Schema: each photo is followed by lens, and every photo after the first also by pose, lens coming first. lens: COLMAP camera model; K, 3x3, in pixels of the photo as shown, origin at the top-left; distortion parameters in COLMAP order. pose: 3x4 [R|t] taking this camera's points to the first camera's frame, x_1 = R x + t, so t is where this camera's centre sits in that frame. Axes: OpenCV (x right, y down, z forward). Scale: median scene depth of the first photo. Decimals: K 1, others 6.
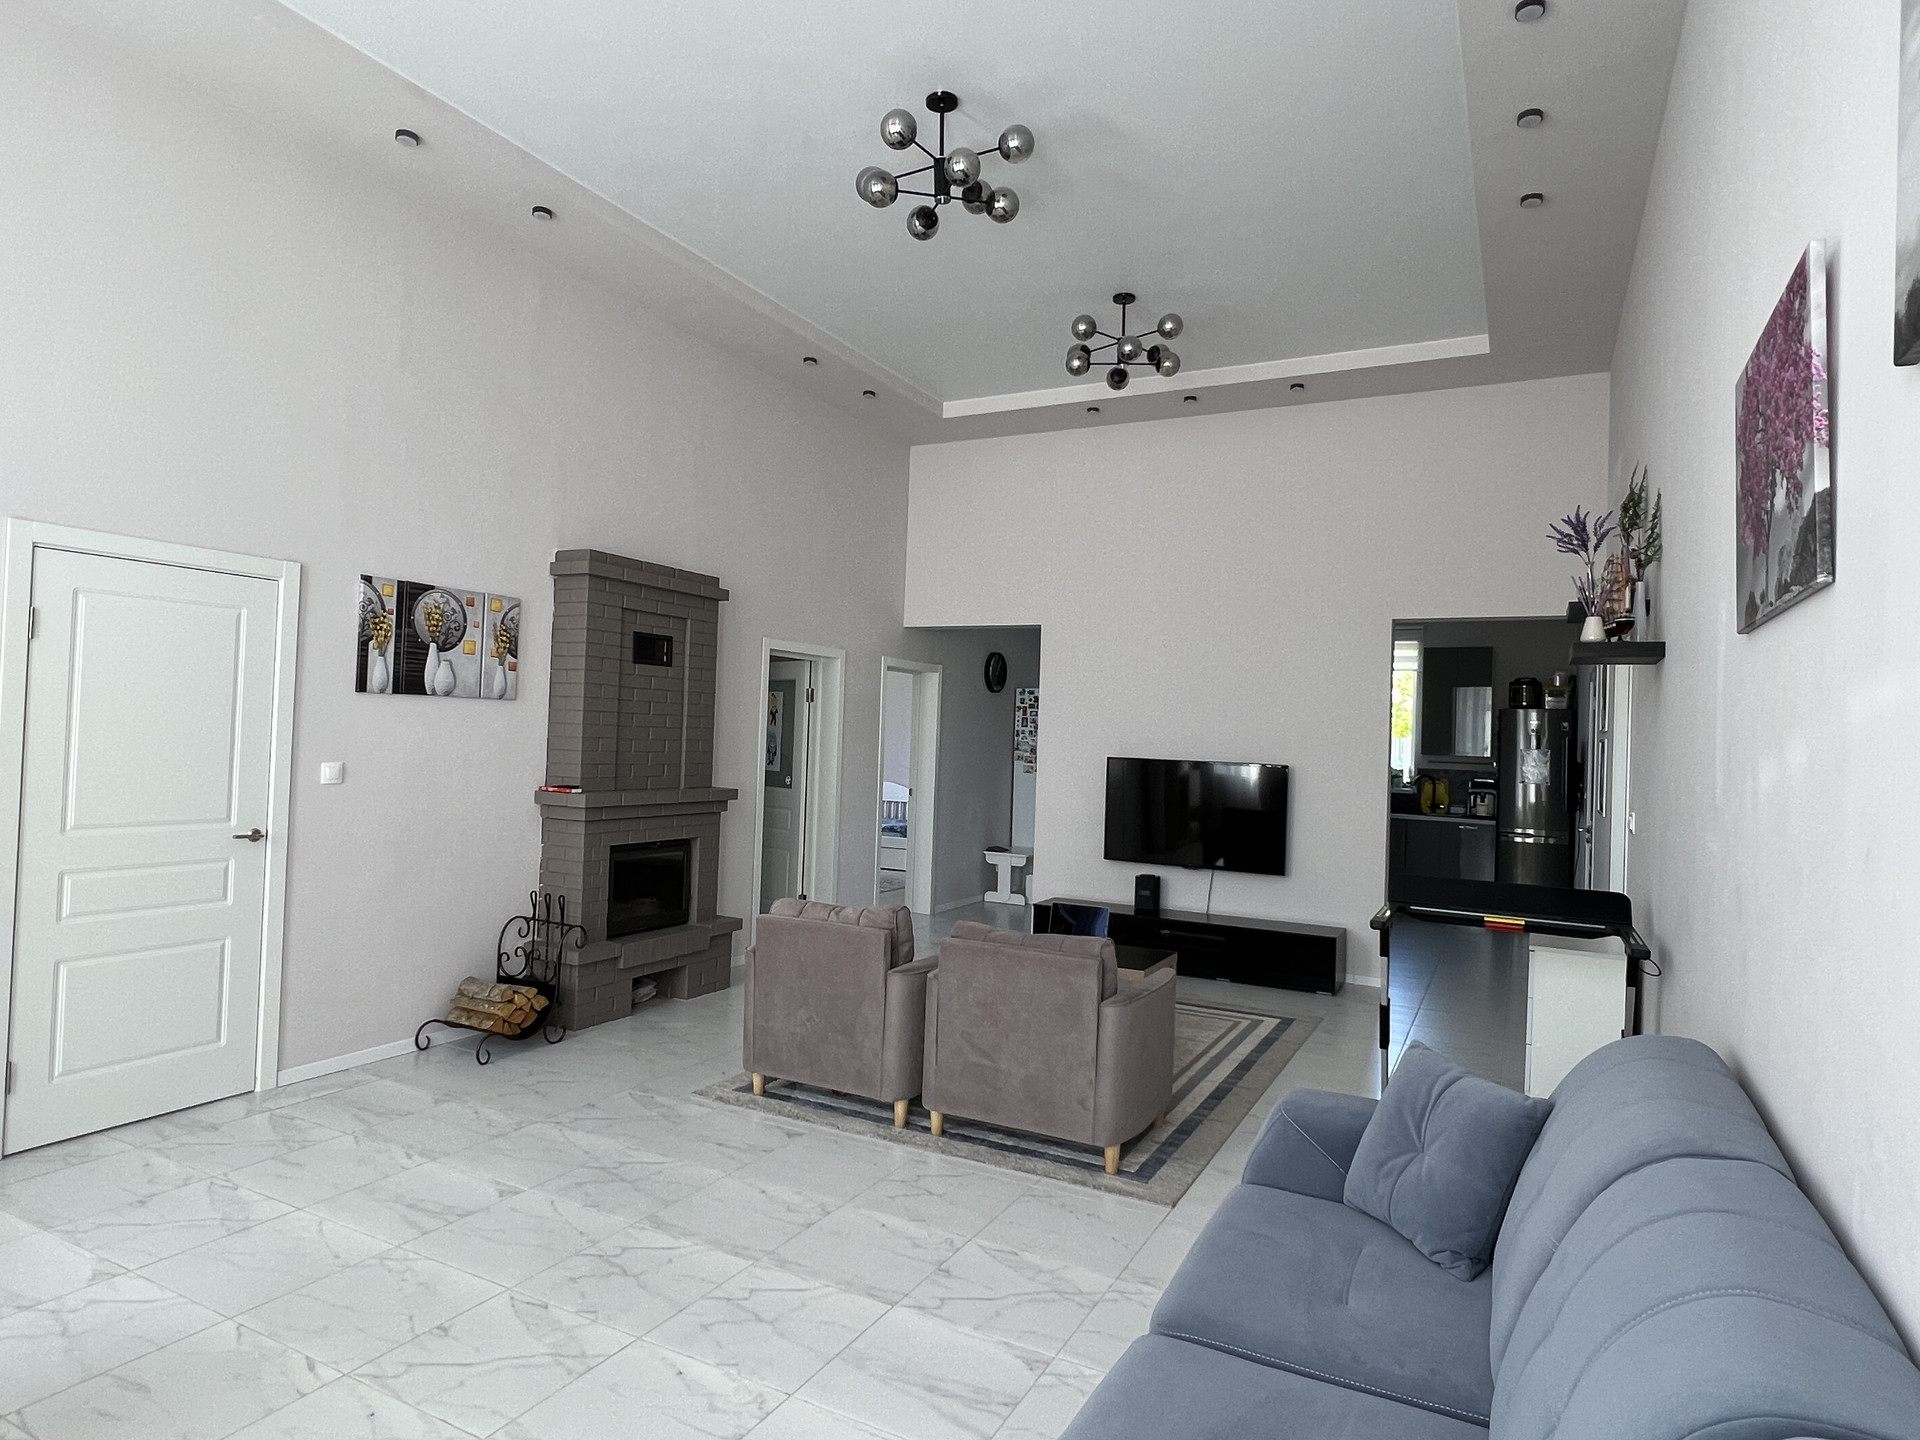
lens RADIAL K [[1089.0, 0, 951.9], [0, 1089.0, 718.4], [0, 0, 1]] dist [-0.002612, 0.000542]
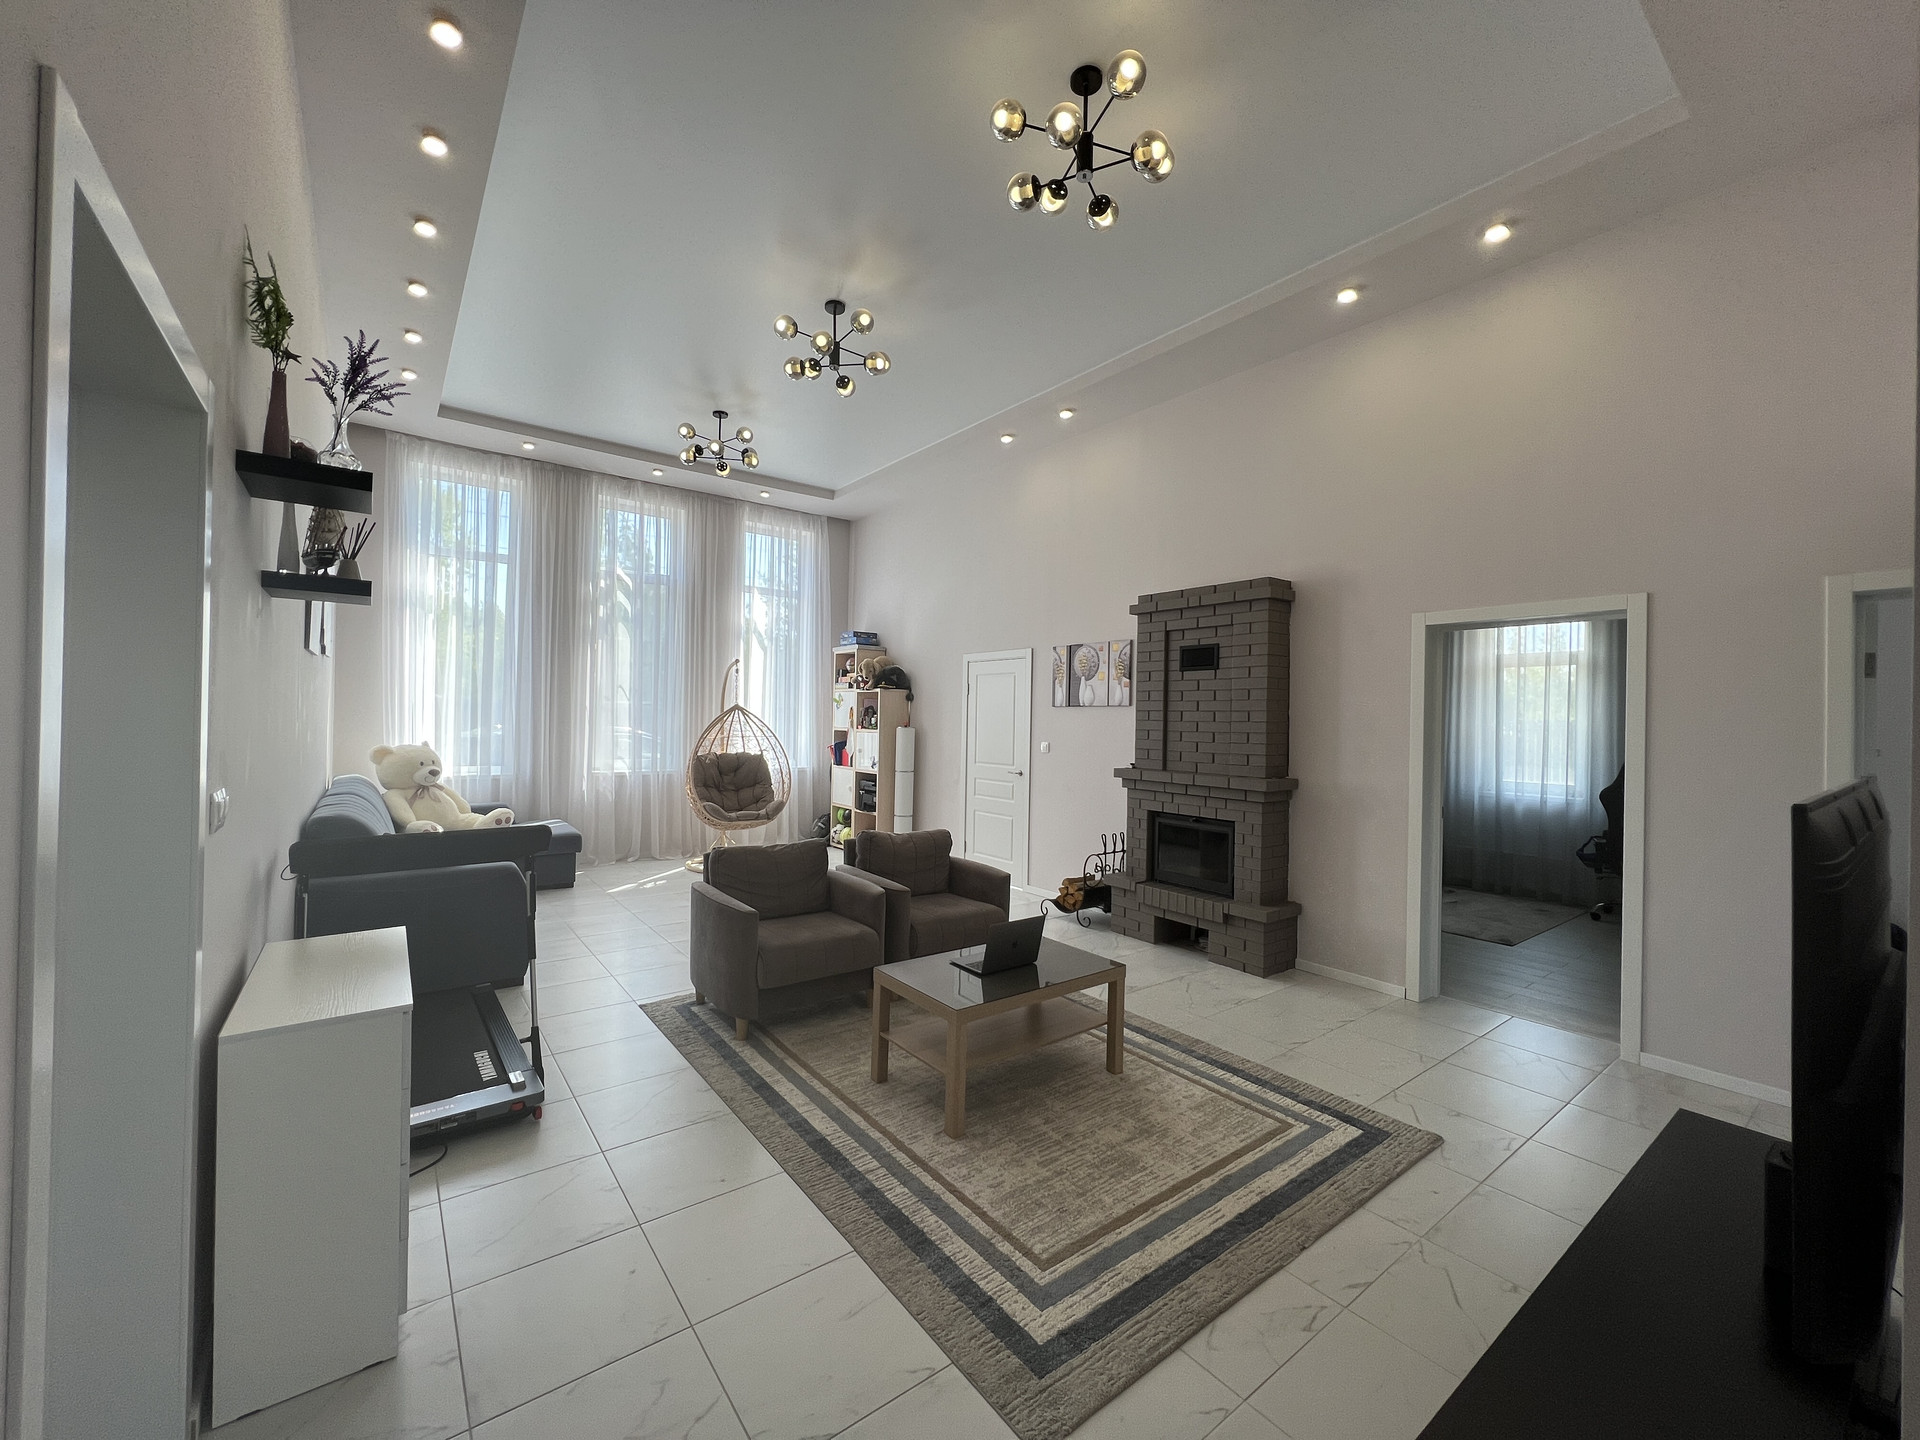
lens RADIAL K [[762.2, 0, 970.7], [0, 762.2, 739.8], [0, 0, 1]] dist [-0.003878, 0.001413]
pose [[-0.407443, -0.017302, -0.913067, 0.710871], [-0.017099, 0.999790, -0.011315, 0.049444], [0.913071, 0.011002, -0.407653, 1.314034]]
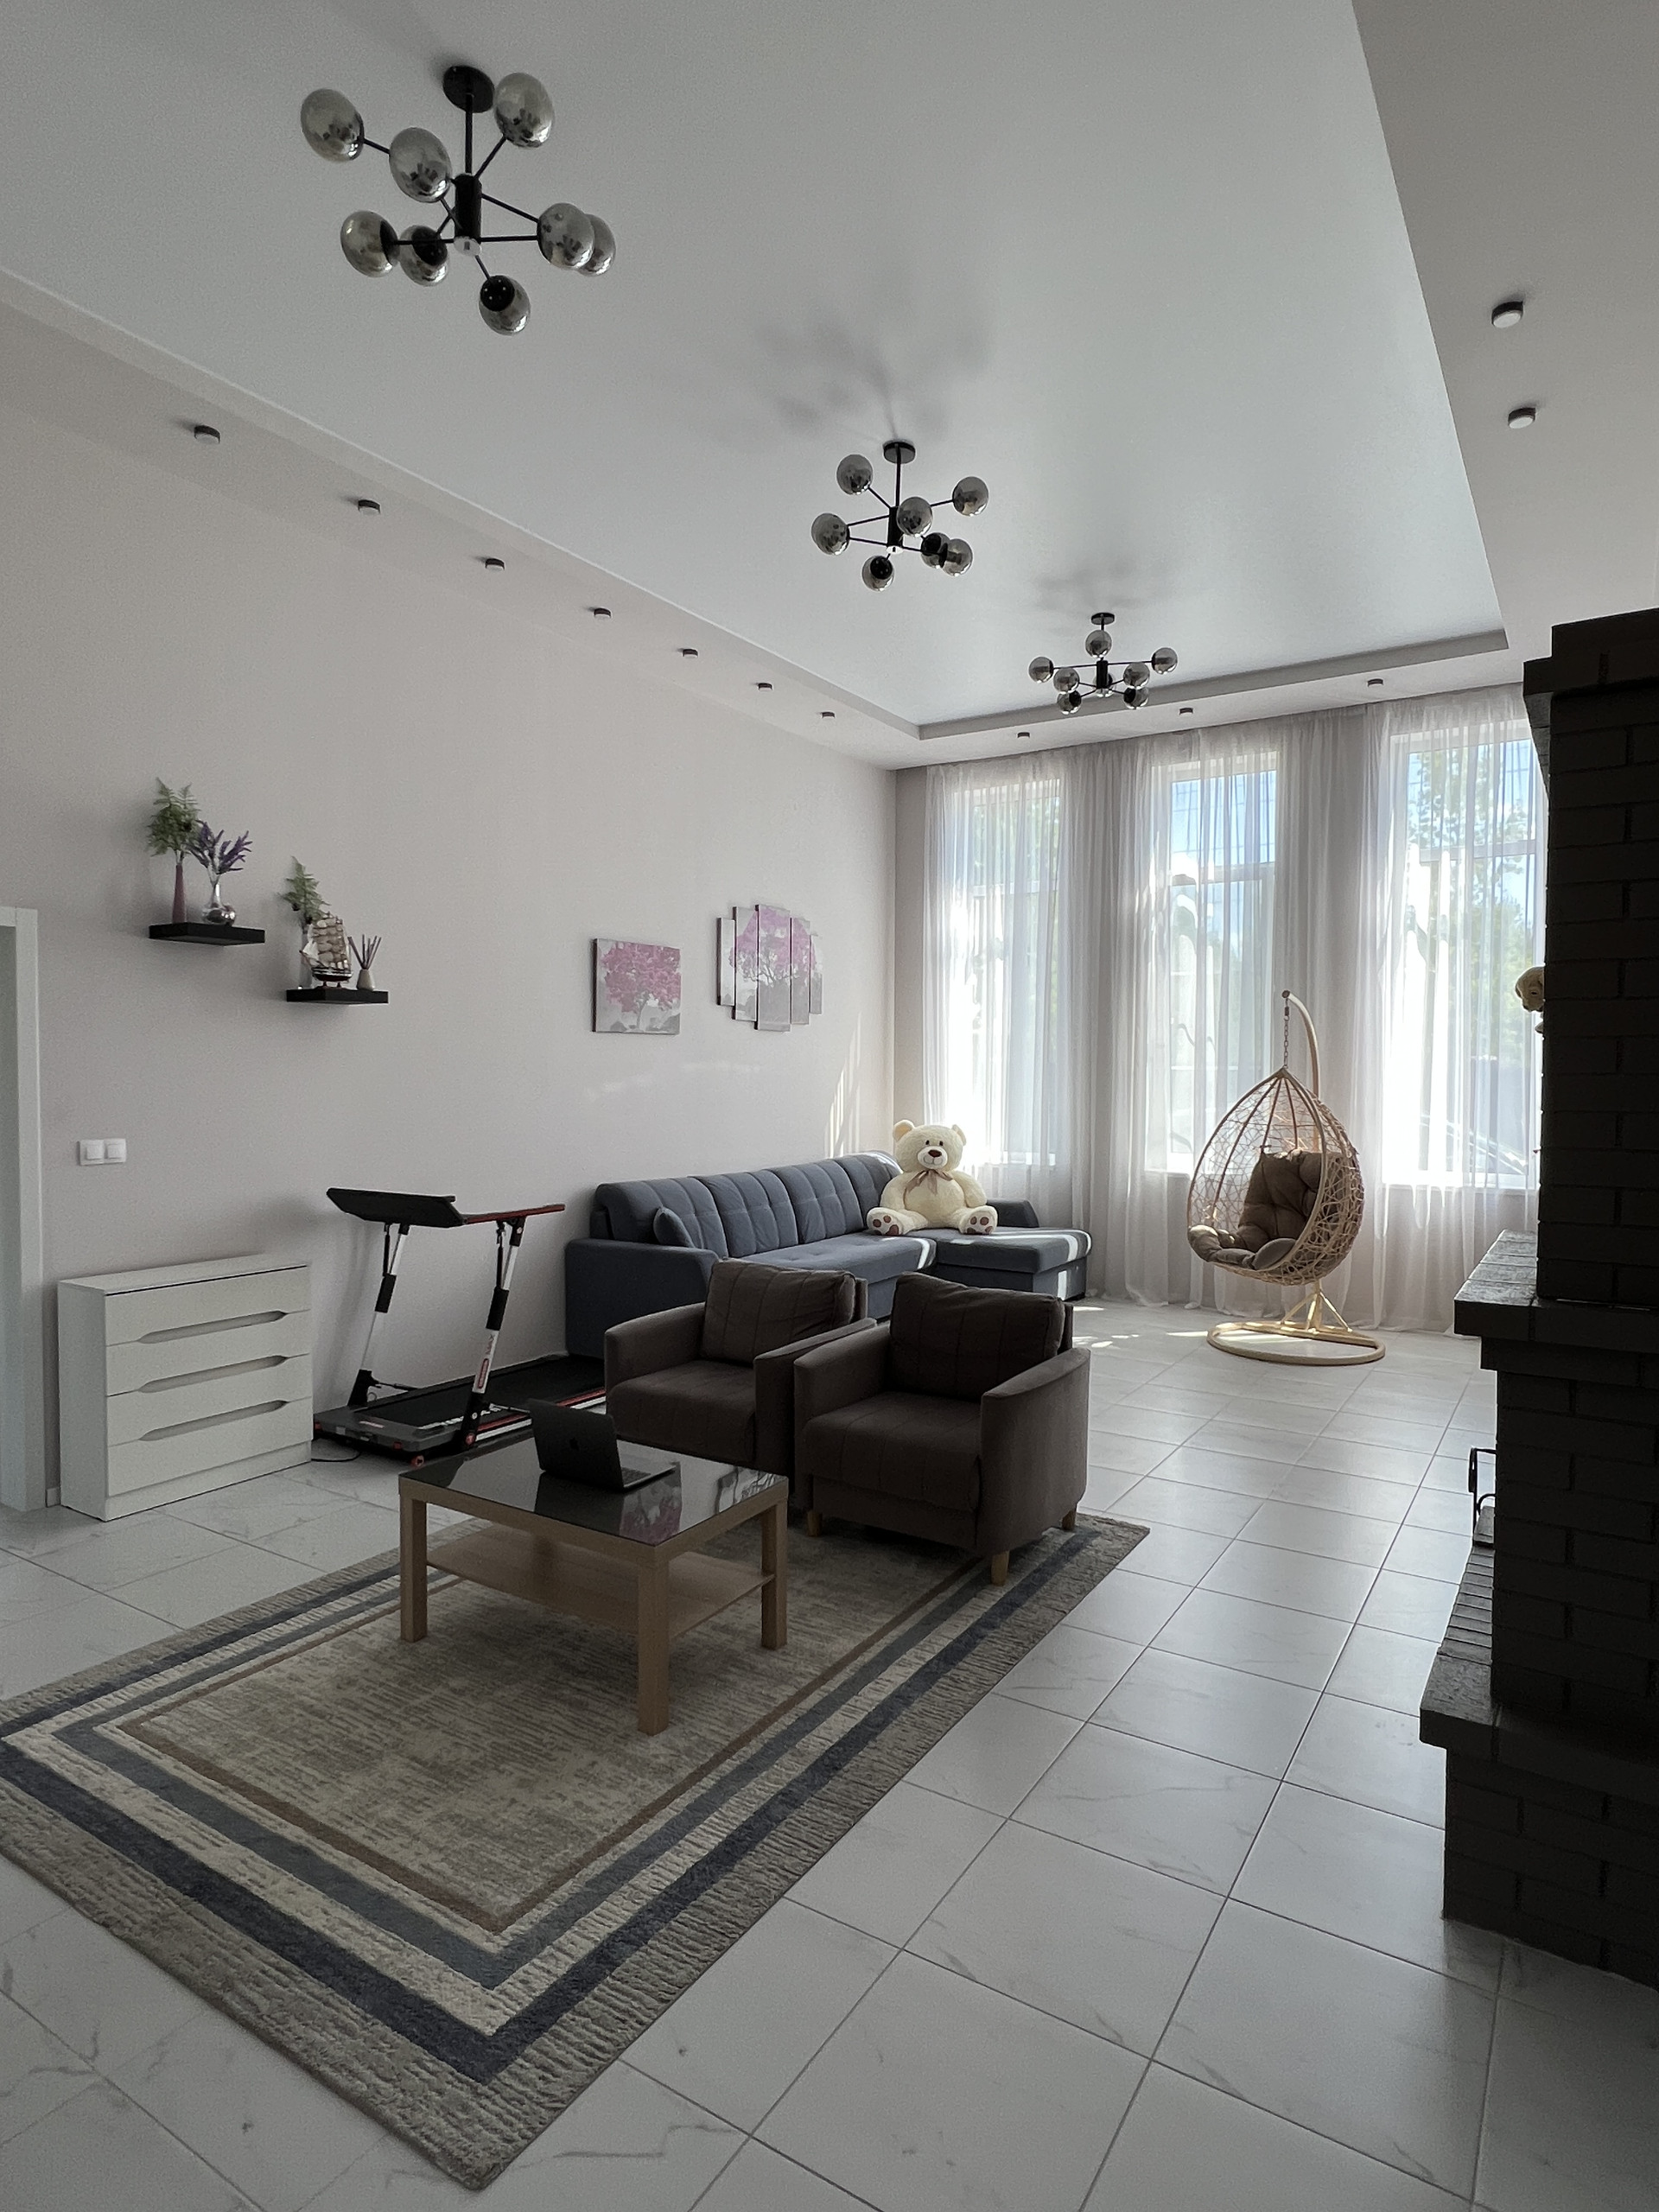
lens RADIAL K [[1254.7, 0, 840.5], [0, 1254.7, 1080.2], [0, 0, 1]] dist [-0.002612, 0.000542]
pose [[-0.996277, -0.038585, 0.077096, -0.055343], [-0.039222, 0.999208, -0.006764, 0.017312], [-0.076774, -0.009763, -0.997001, 1.749387]]
